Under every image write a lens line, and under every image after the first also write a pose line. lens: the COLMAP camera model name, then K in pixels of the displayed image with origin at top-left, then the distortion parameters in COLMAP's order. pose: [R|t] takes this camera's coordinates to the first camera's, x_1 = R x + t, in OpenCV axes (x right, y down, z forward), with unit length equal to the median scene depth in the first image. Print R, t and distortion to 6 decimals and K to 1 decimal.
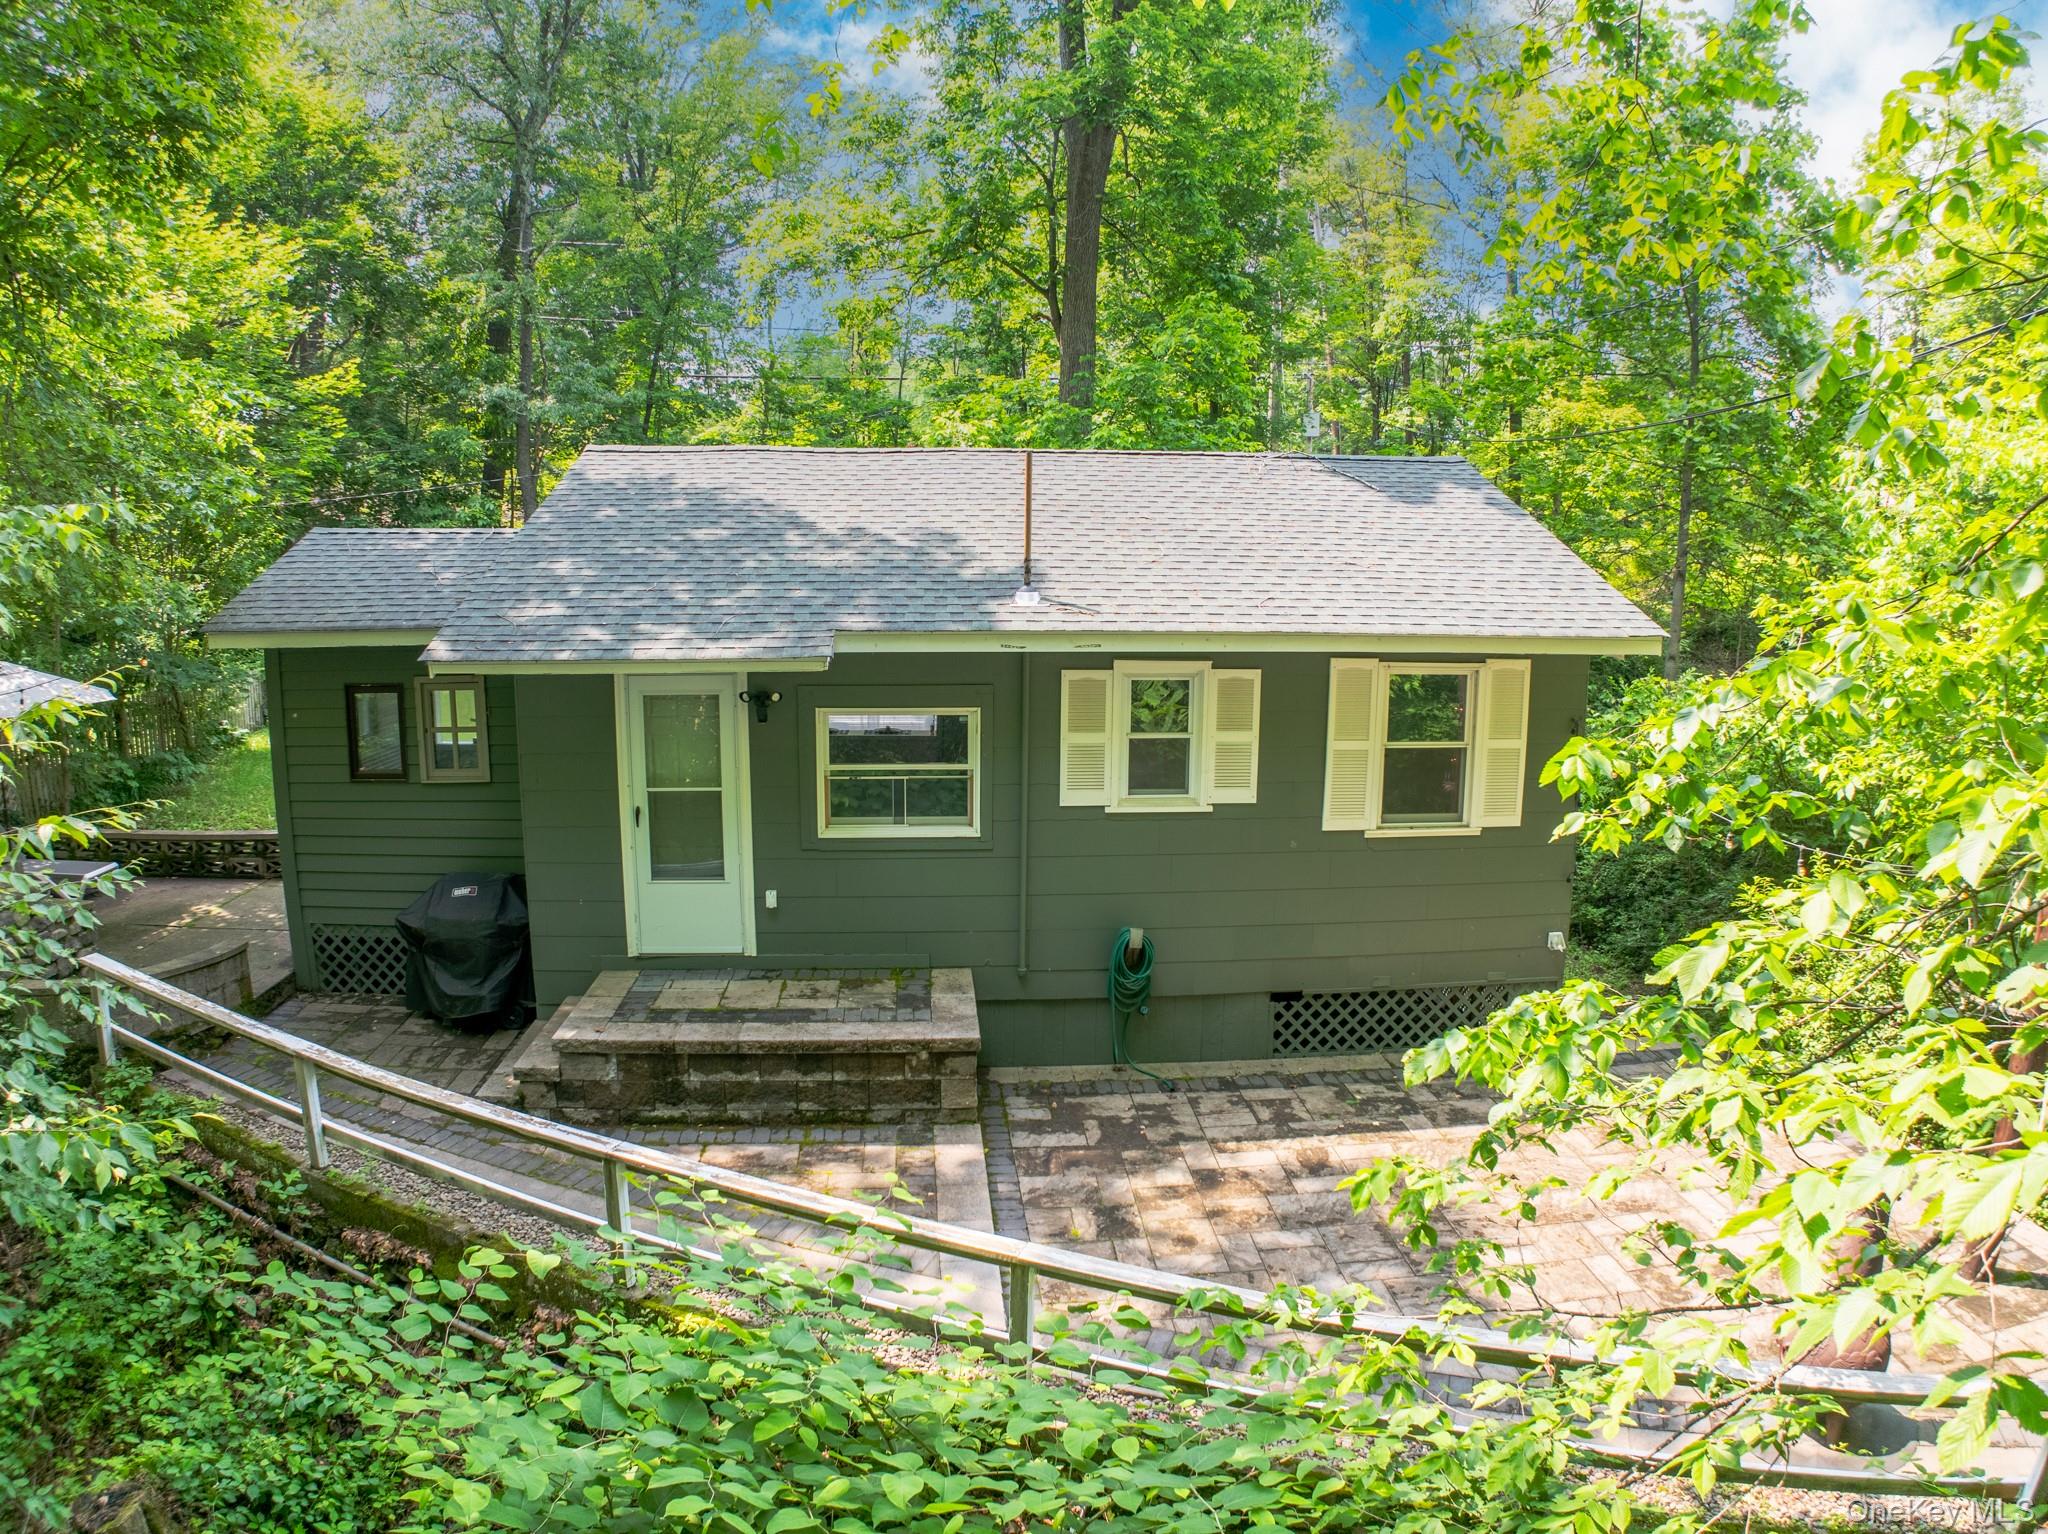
lens RADIAL K [[1273.5, 0, 1024.0], [0, 1273.5, 767.0], [0, 0, 1]] dist [-0.190221, 0.003438]
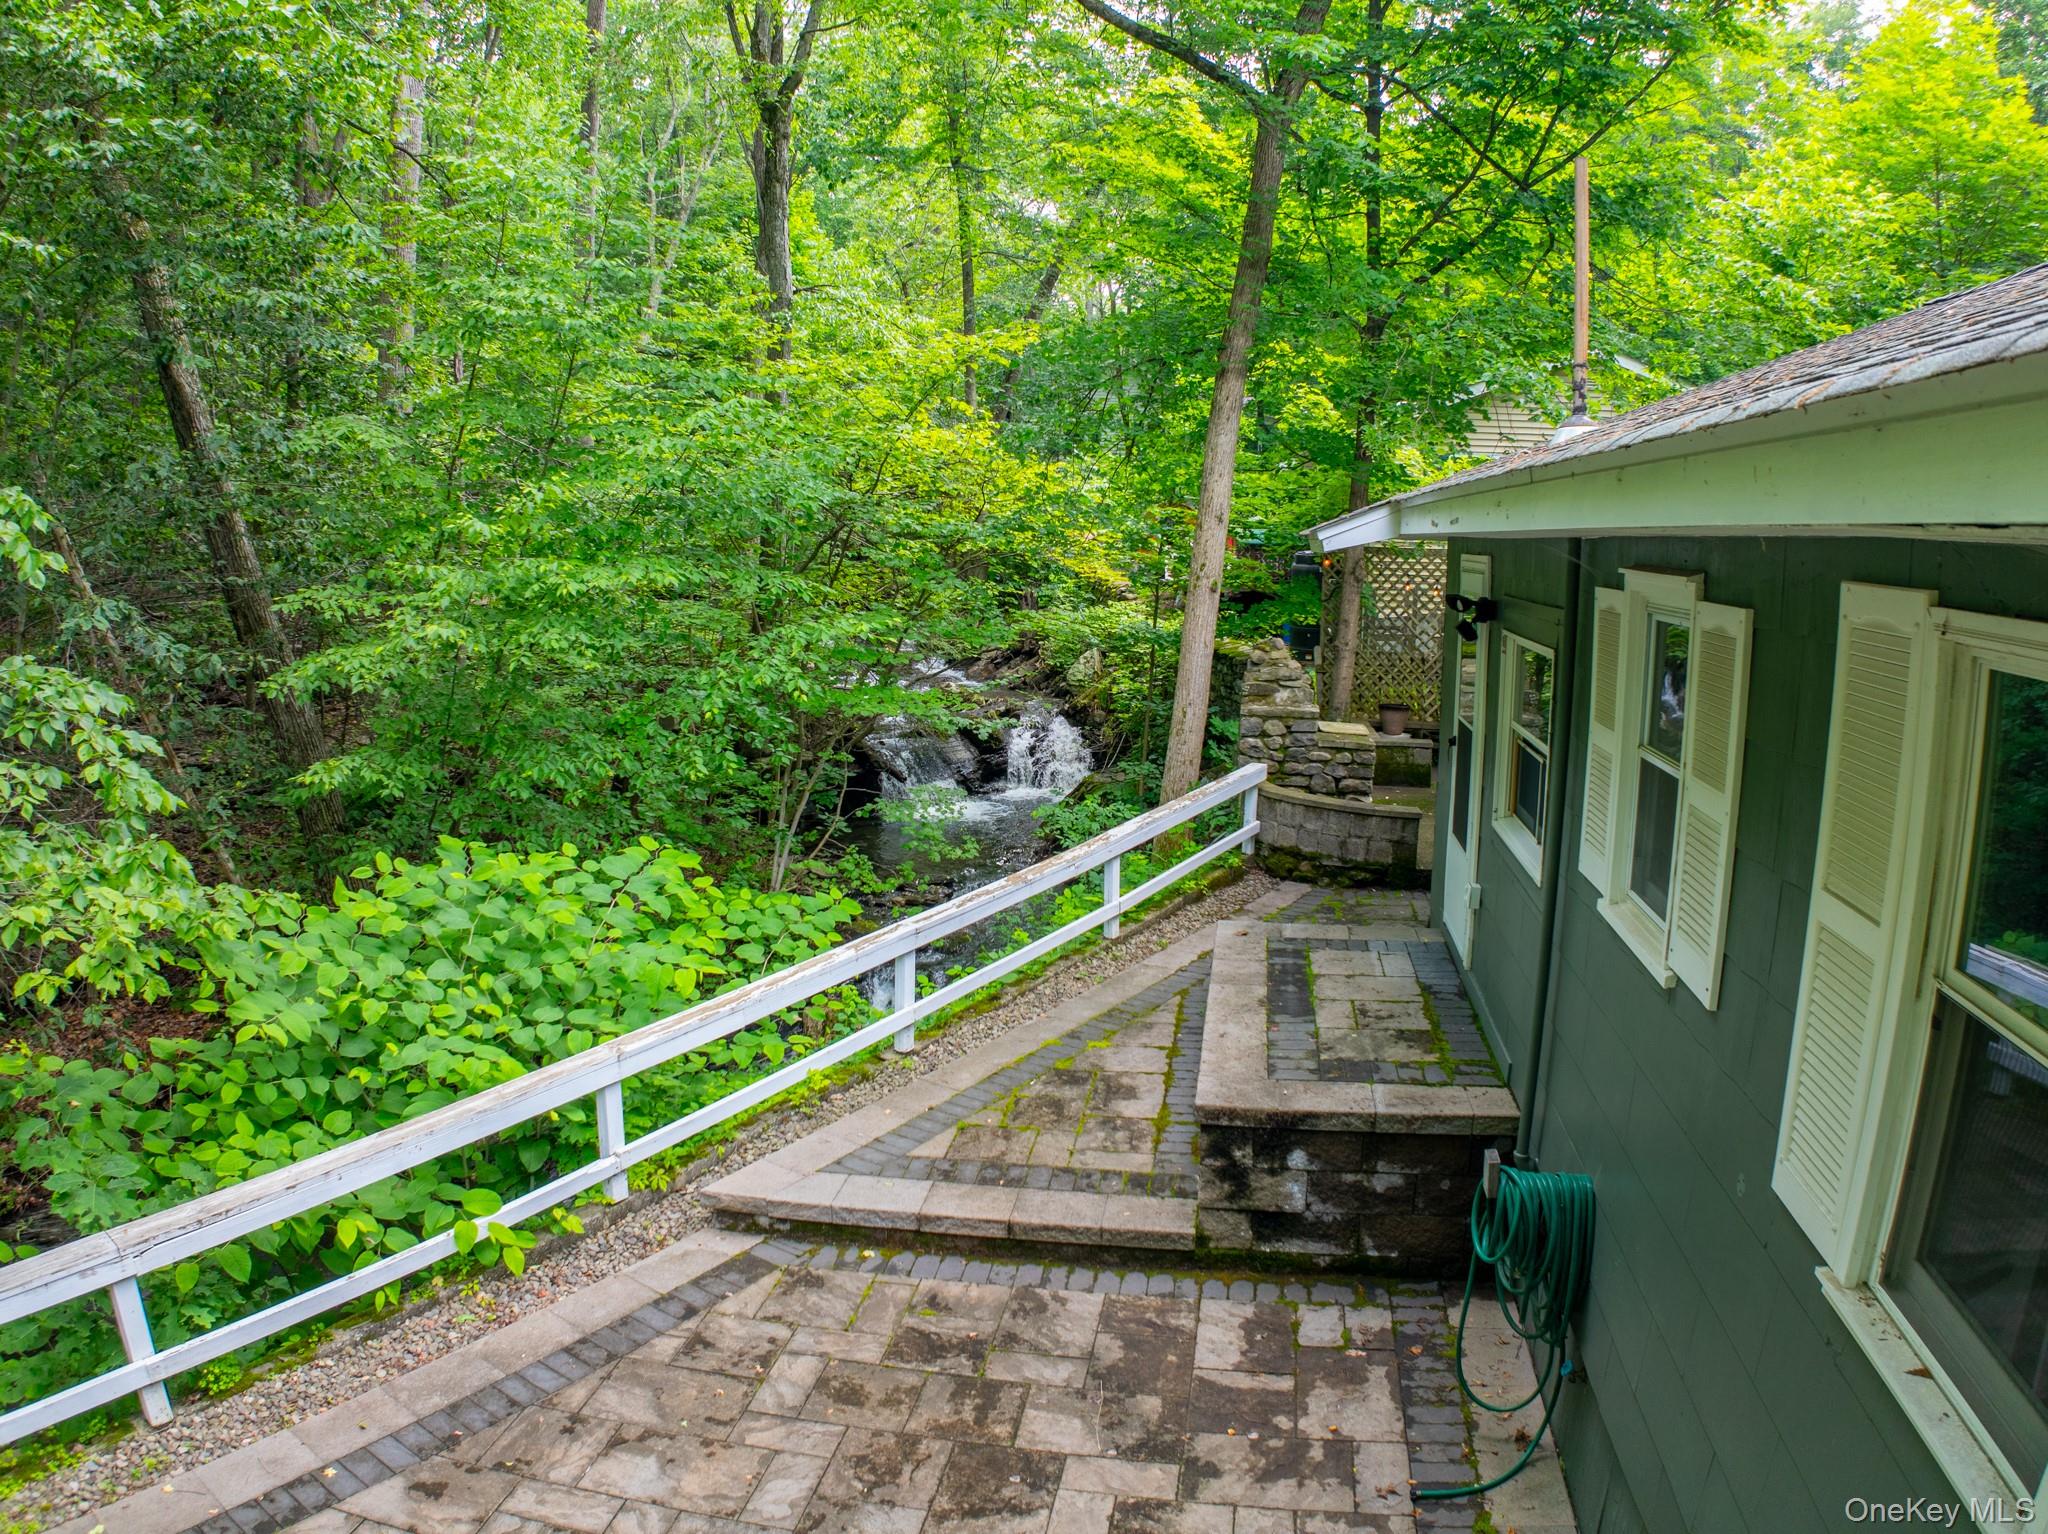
lens RADIAL K [[1273.5, 0, 1024.0], [0, 1273.5, 767.0], [0, 0, 1]] dist [-0.190221, 0.003438]
pose [[-0.248065, 0.159256, -0.955563, 0.541234], [-0.161918, 0.965703, 0.202980, -0.070484], [0.955116, 0.205075, -0.213771, 0.932550]]
